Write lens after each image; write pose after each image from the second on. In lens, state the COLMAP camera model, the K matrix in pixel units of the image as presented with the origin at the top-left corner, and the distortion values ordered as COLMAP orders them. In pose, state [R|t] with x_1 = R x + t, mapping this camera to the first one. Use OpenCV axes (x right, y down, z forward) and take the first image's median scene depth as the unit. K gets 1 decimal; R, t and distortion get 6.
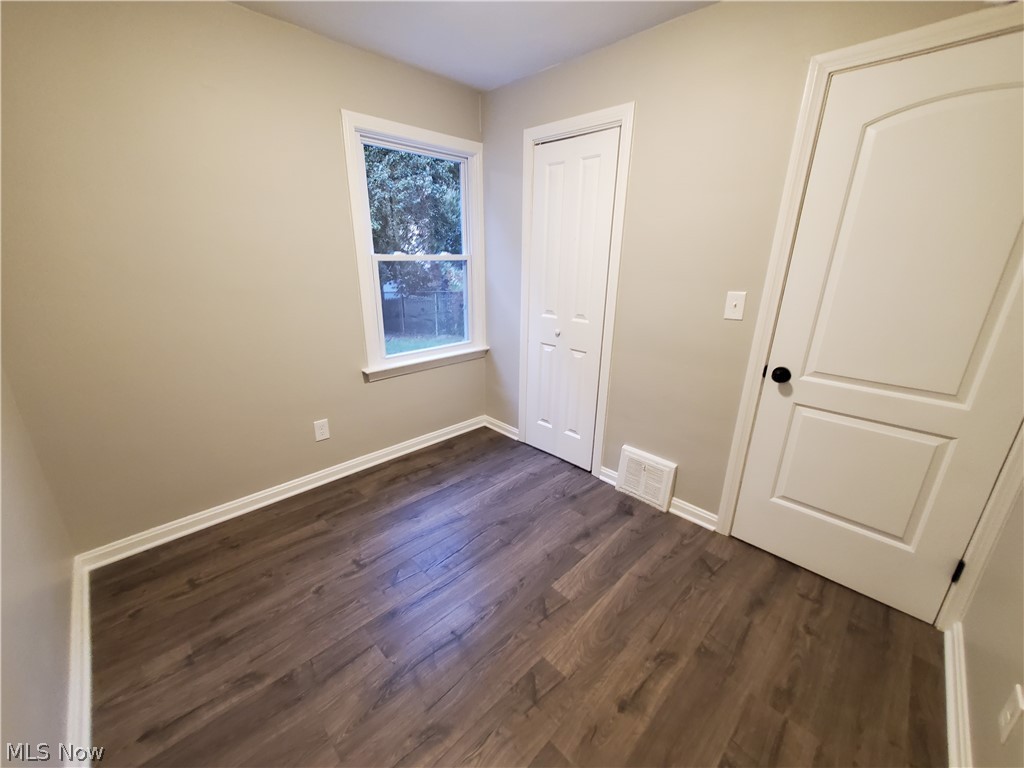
lens RADIAL K [[404.6, 0, 514.7], [0, 404.6, 383.4], [0, 0, 1]] dist [-0.001408, -0.000364]
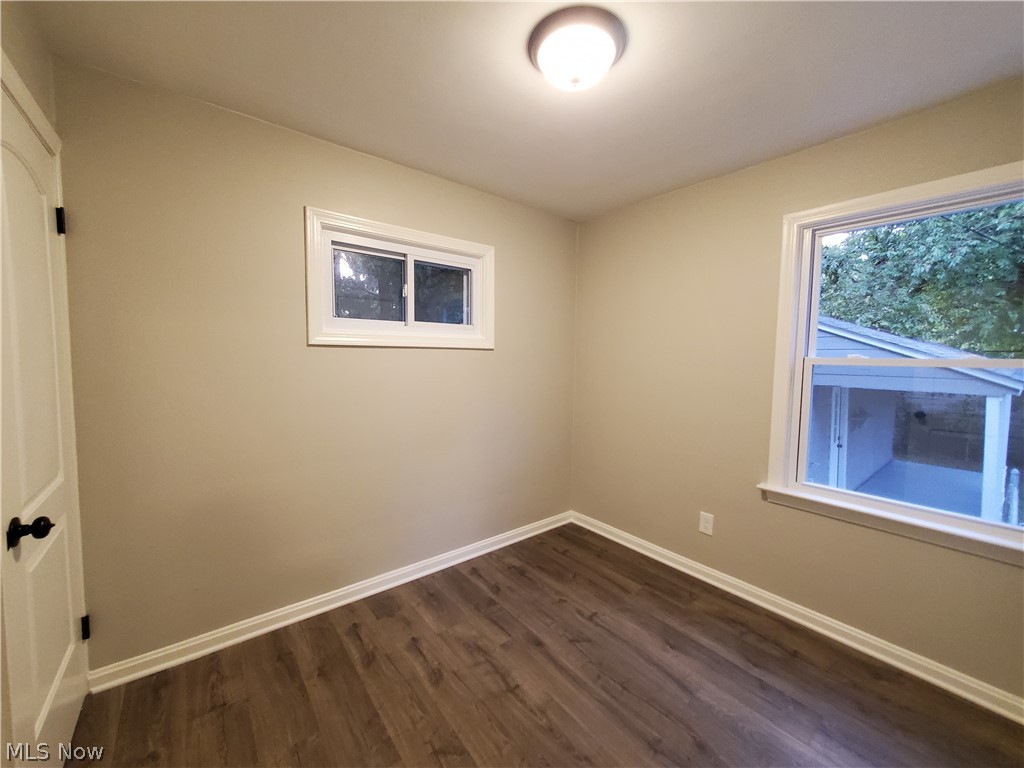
lens RADIAL K [[404.6, 0, 512.4], [0, 404.6, 384.2], [0, 0, 1]] dist [-0.001408, -0.000364]
pose [[-0.111591, 0.056597, -0.992141, 0.738472], [-0.323705, 0.941855, 0.090137, -0.194342], [0.939554, 0.331220, -0.086782, 0.700277]]
